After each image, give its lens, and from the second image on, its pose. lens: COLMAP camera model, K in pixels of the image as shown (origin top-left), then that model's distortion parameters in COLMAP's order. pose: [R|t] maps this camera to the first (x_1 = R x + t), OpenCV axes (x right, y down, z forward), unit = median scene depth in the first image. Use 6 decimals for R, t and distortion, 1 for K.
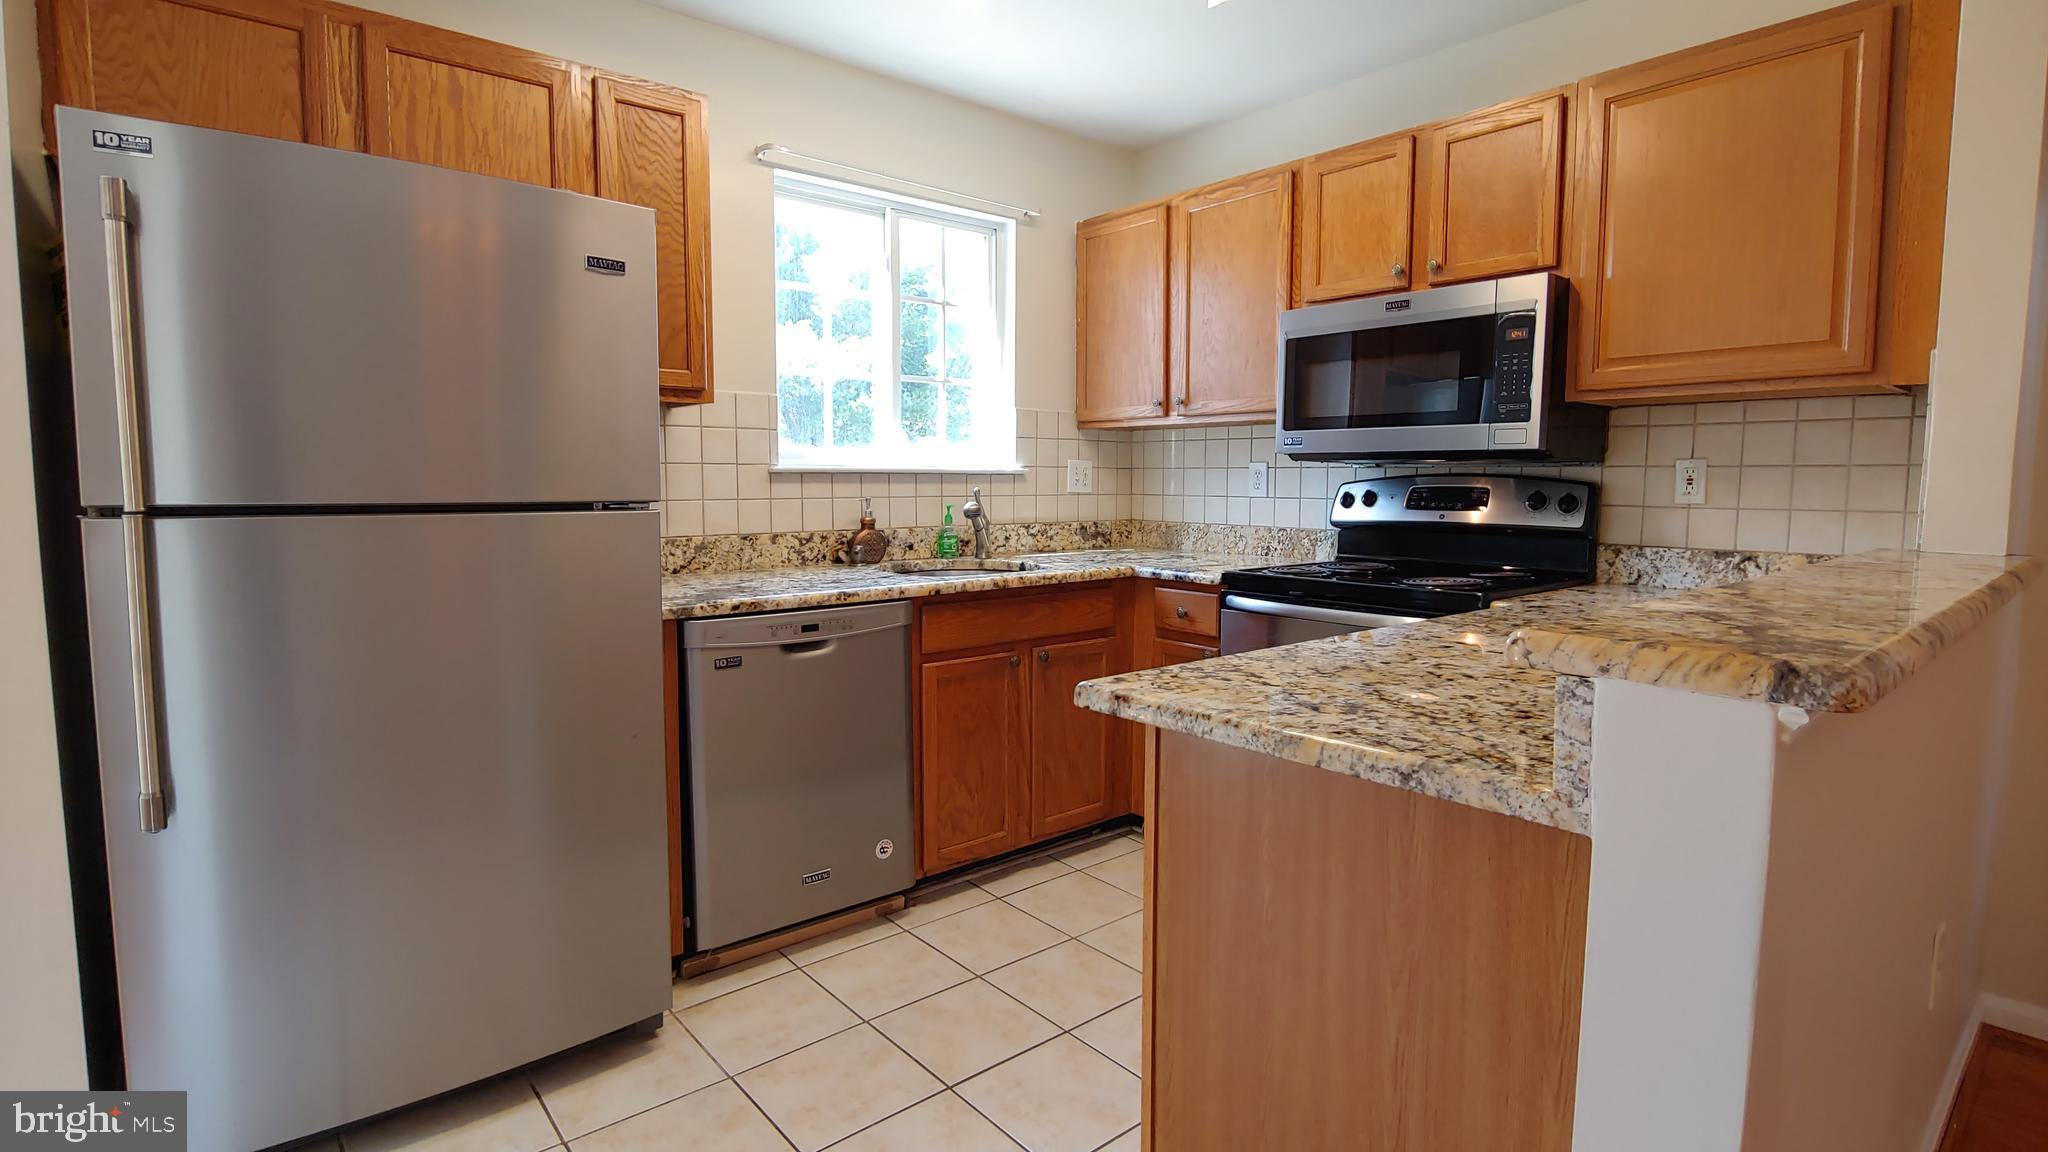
lens RADIAL K [[980.1, 0, 1026.5], [0, 980.1, 567.1], [0, 0, 1]] dist [-0.015514, -0.001590]
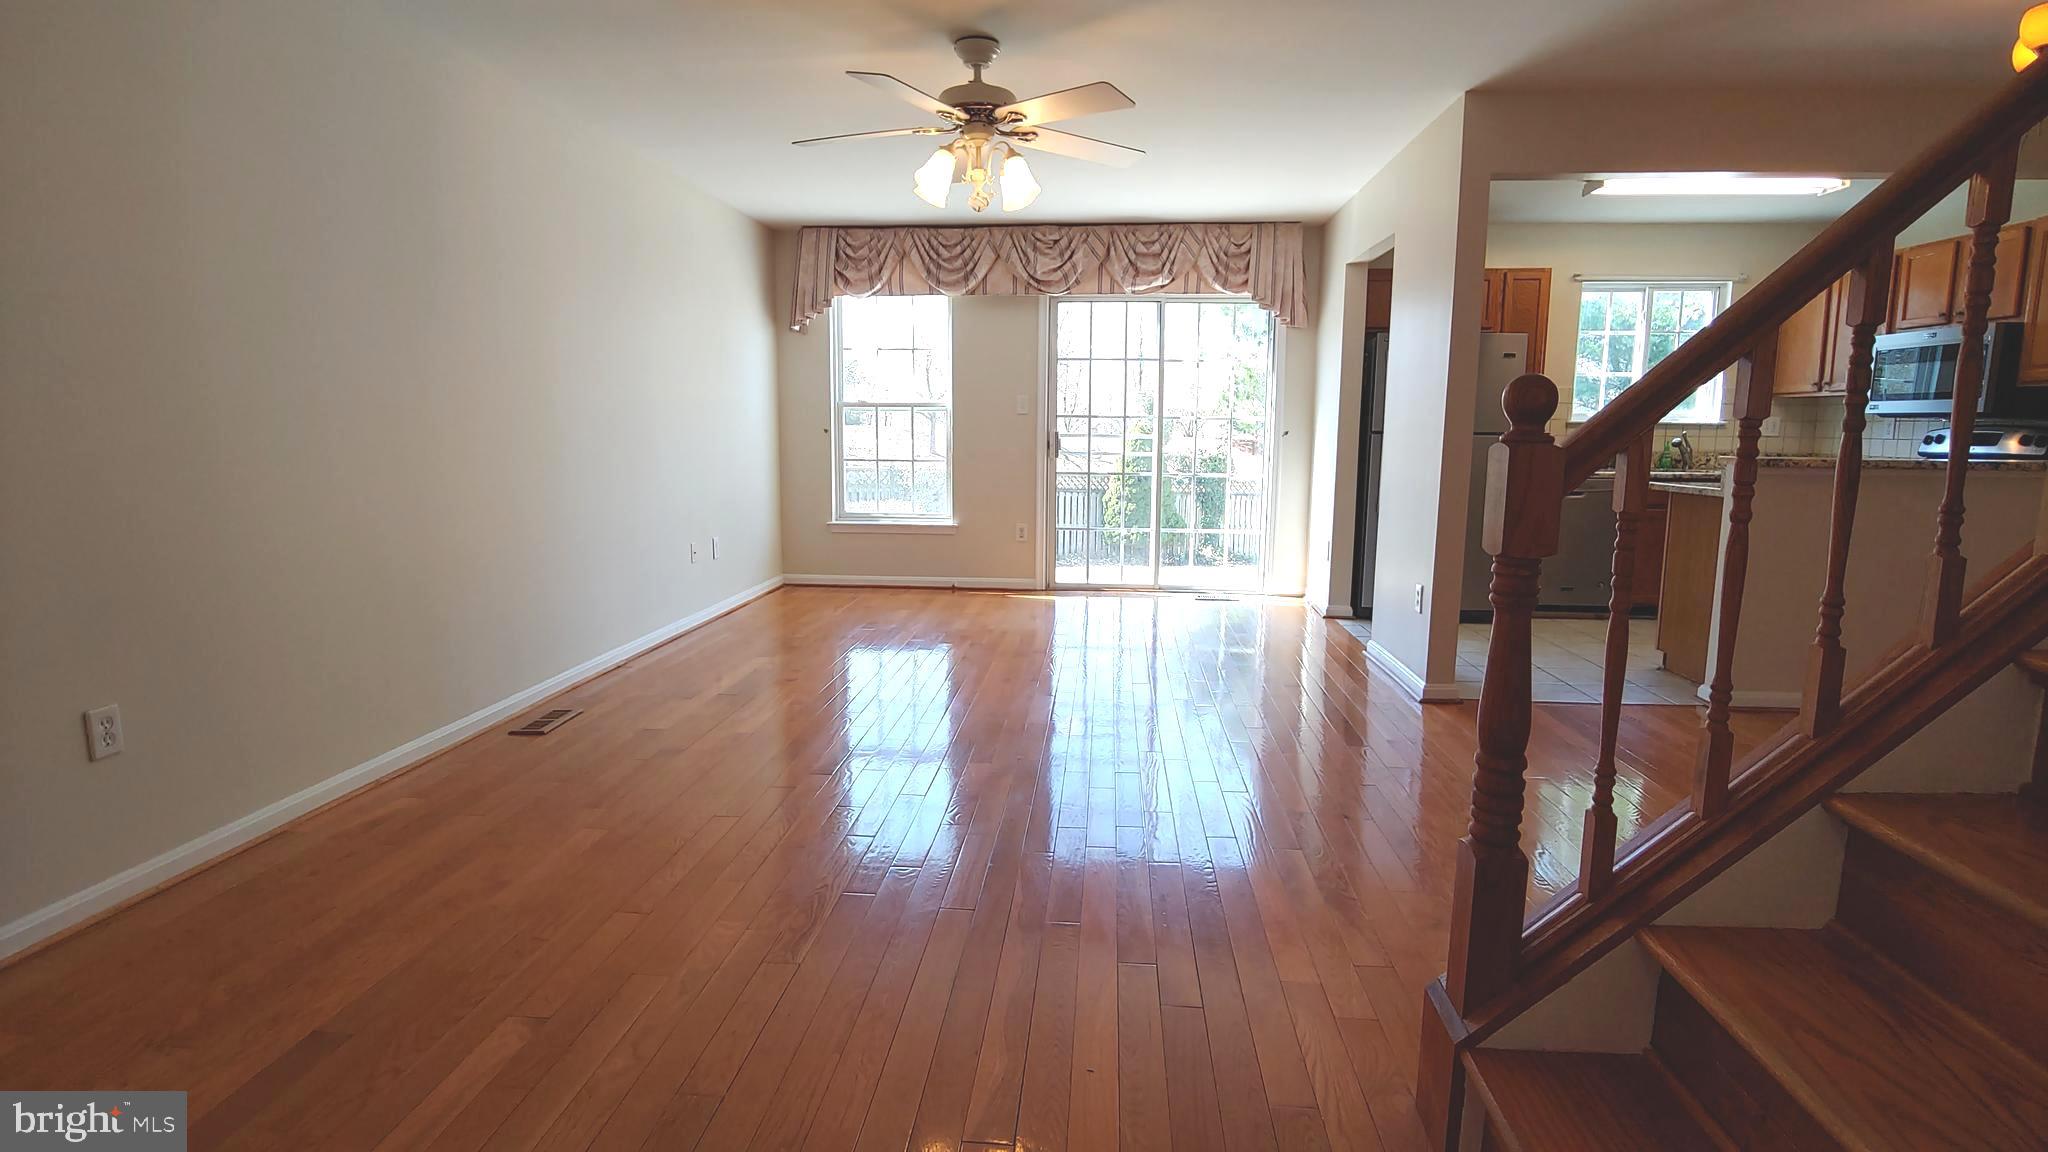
lens RADIAL K [[980.1, 0, 1019.6], [0, 980.1, 560.0], [0, 0, 1]] dist [-0.015514, -0.001590]
pose [[0.707041, 0.098008, -0.700348, 0.408633], [-0.067959, 0.995183, 0.070659, 0.129854], [0.703900, -0.002364, 0.710296, -1.336772]]
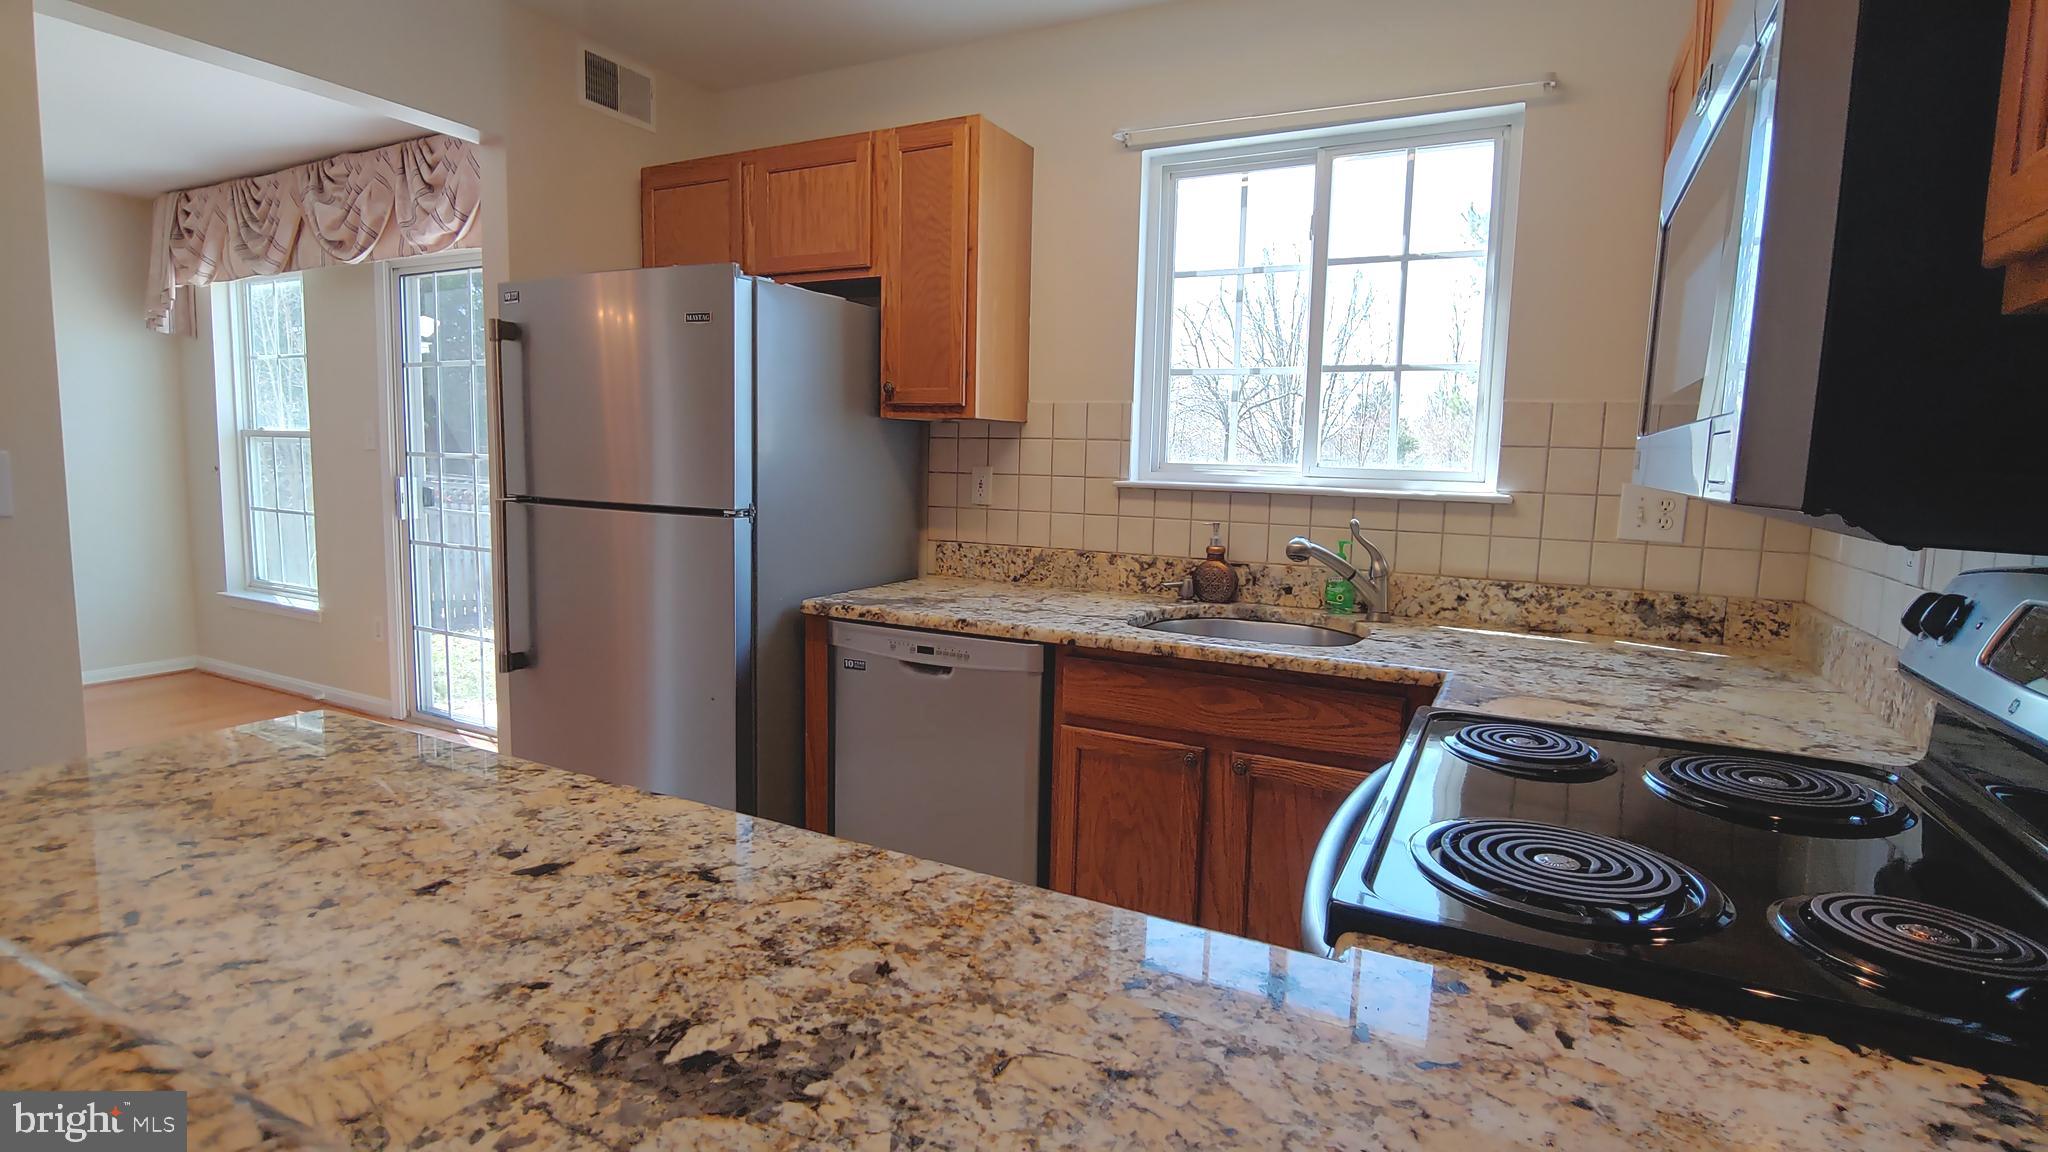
lens RADIAL K [[980.1, 0, 1011.0], [0, 980.1, 565.1], [0, 0, 1]] dist [-0.015514, -0.001590]
pose [[0.386977, 0.109330, -0.915585, 0.532198], [-0.107102, 0.991555, 0.073135, -0.077832], [0.915848, 0.069759, 0.395418, 0.529454]]
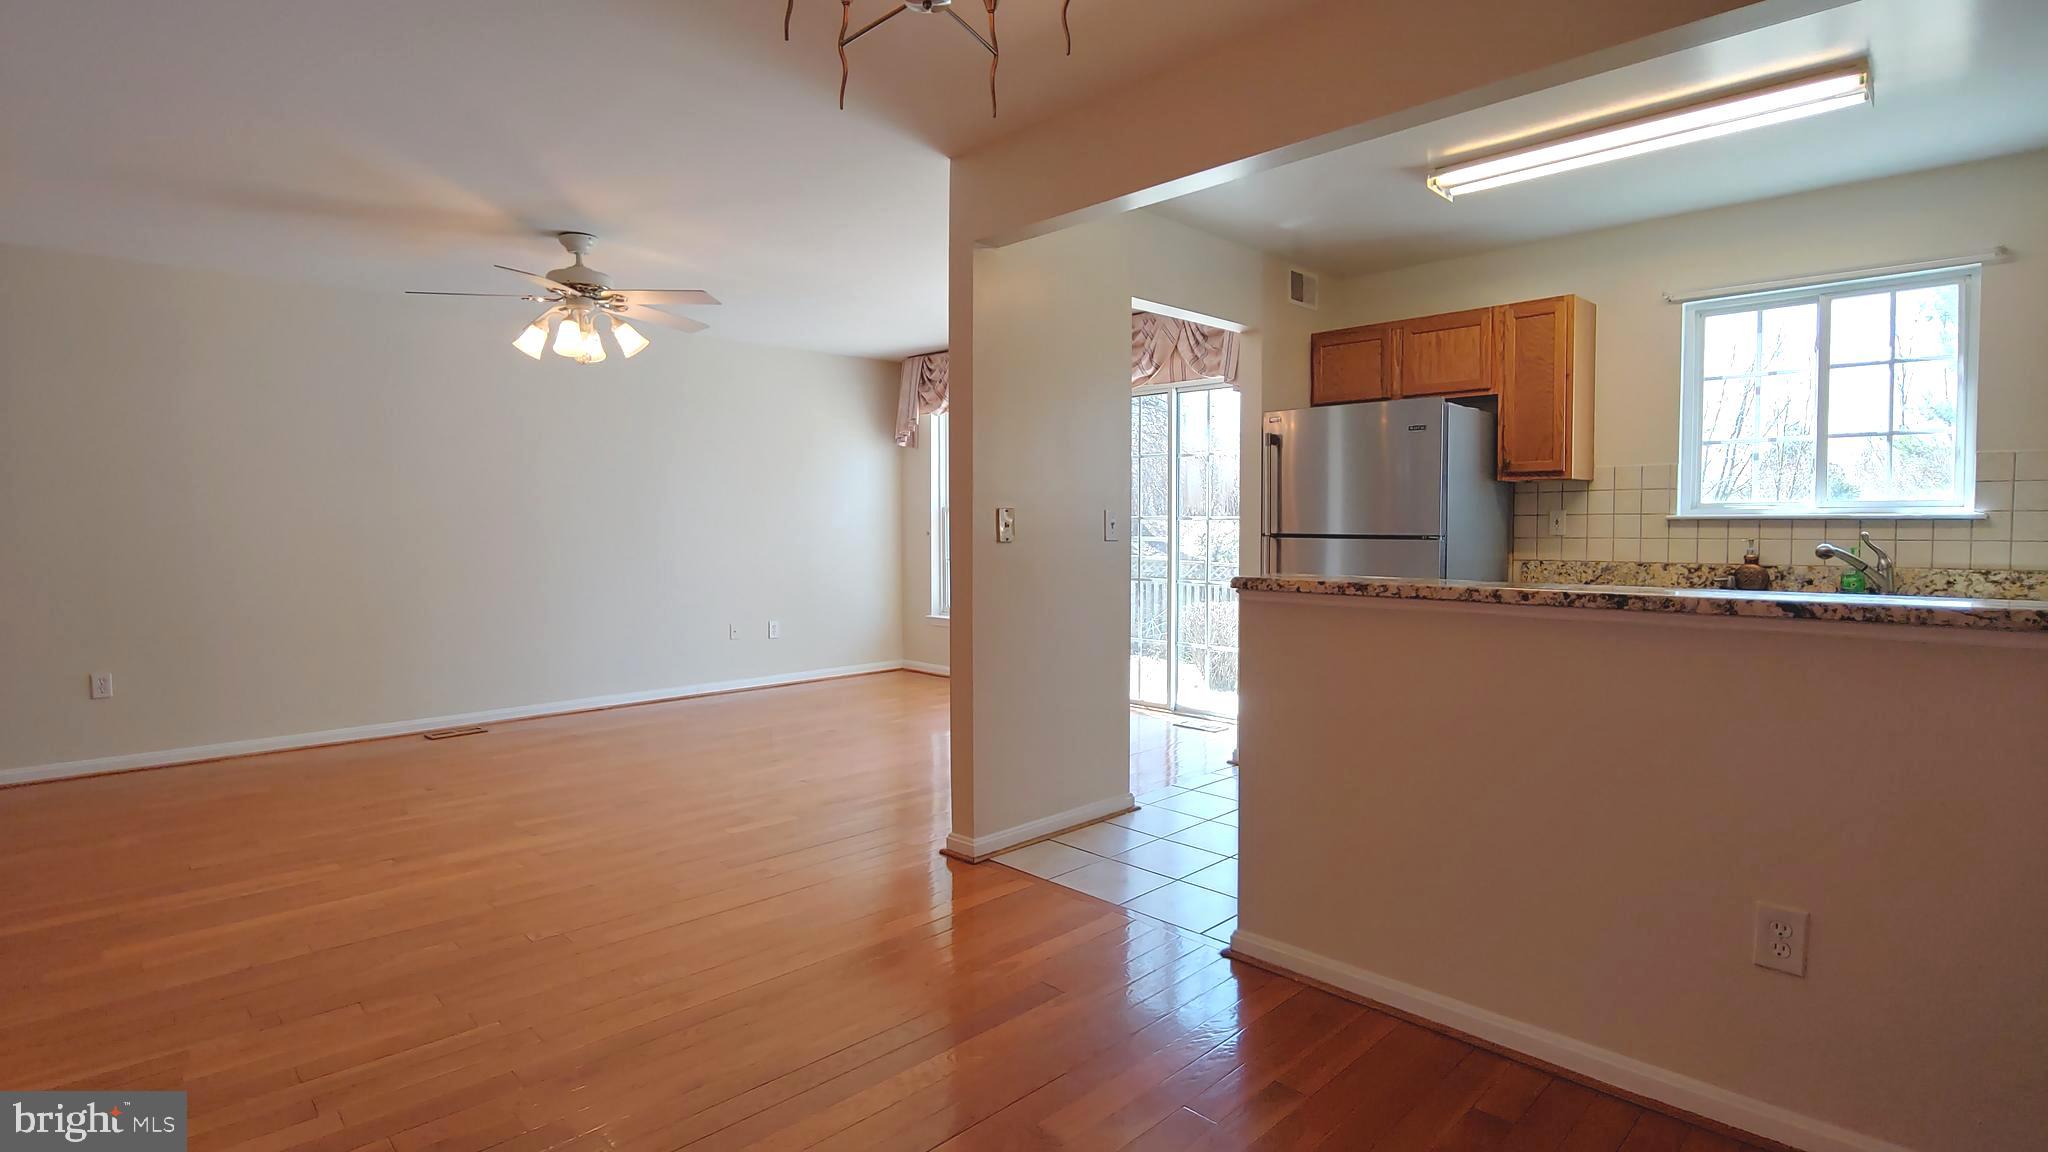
lens RADIAL K [[980.1, 0, 1025.5], [0, 980.1, 565.4], [0, 0, 1]] dist [-0.015514, -0.001590]
pose [[0.081332, 0.040374, -0.995869, 1.013421], [-0.085825, 0.995752, 0.033360, 0.000700], [0.992985, 0.082757, 0.084452, -0.022268]]
